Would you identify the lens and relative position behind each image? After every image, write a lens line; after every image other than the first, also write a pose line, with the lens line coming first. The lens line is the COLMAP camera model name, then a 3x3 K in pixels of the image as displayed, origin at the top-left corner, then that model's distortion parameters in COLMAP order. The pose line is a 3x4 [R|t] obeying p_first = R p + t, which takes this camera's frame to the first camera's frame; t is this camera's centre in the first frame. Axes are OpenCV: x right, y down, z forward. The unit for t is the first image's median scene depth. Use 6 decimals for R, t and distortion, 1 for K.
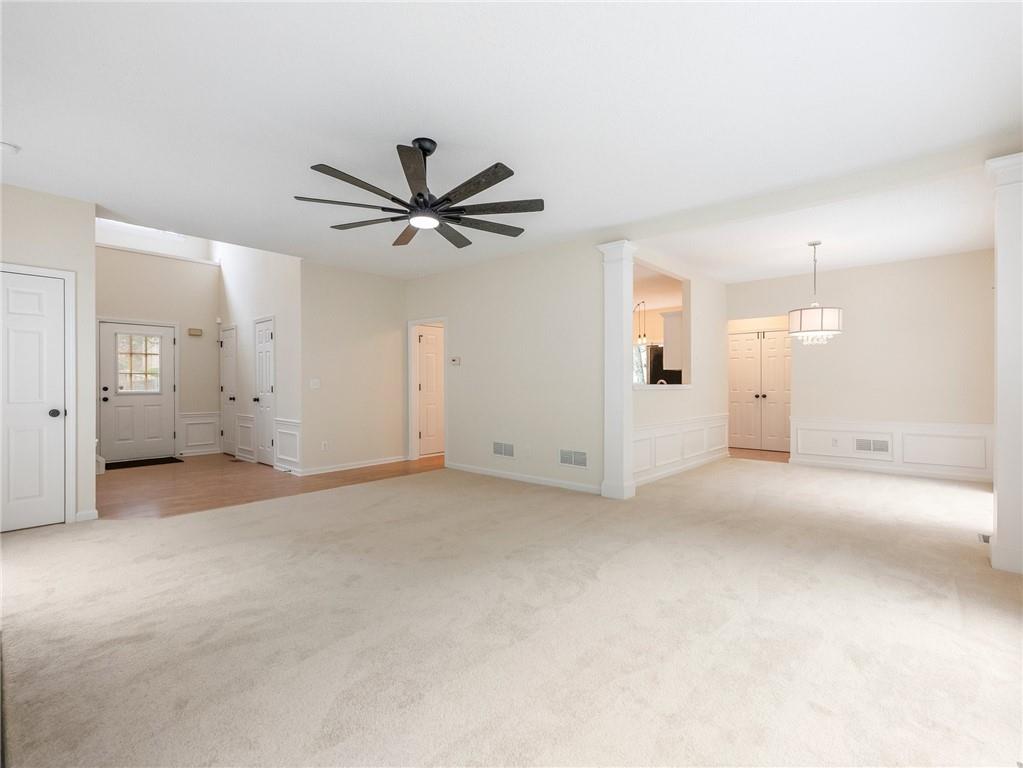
lens RADIAL K [[476.9, 0, 506.9], [0, 476.9, 385.6], [0, 0, 1]] dist [0.000386, -0.000332]
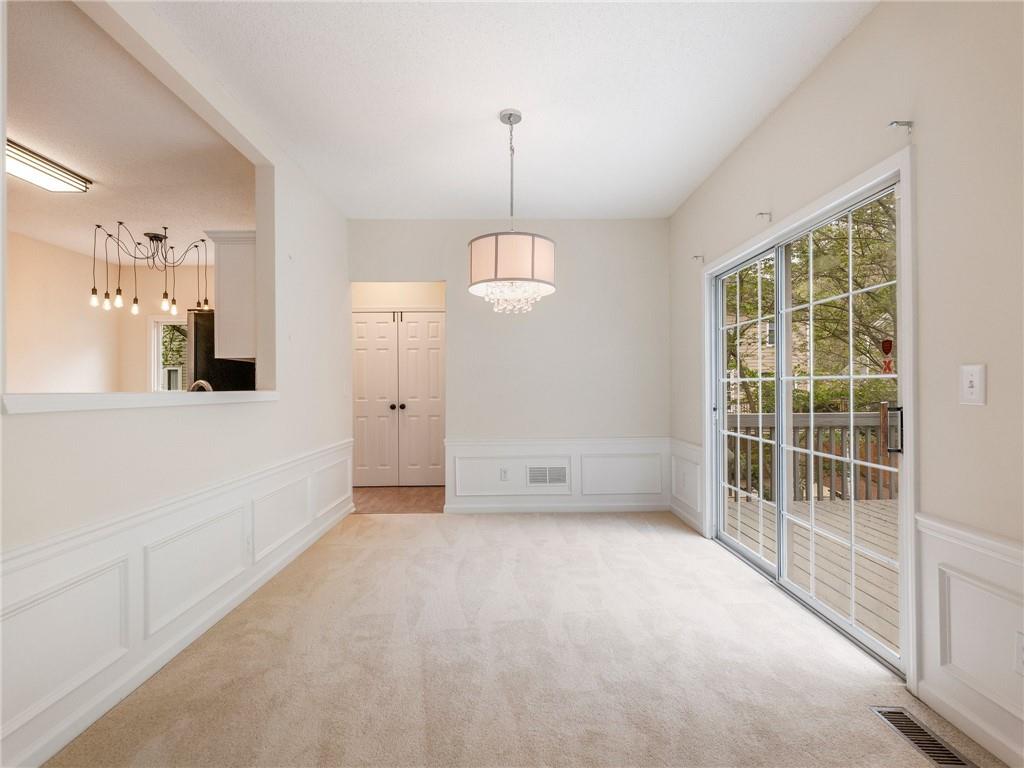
lens RADIAL K [[477.4, 0, 511.0], [0, 477.4, 386.5], [0, 0, 1]] dist [0.000386, -0.000332]
pose [[0.726579, -0.003195, 0.687075, 0.227513], [0.008437, 0.999955, -0.004272, -0.002920], [-0.687031, 0.008901, 0.726574, 0.492928]]
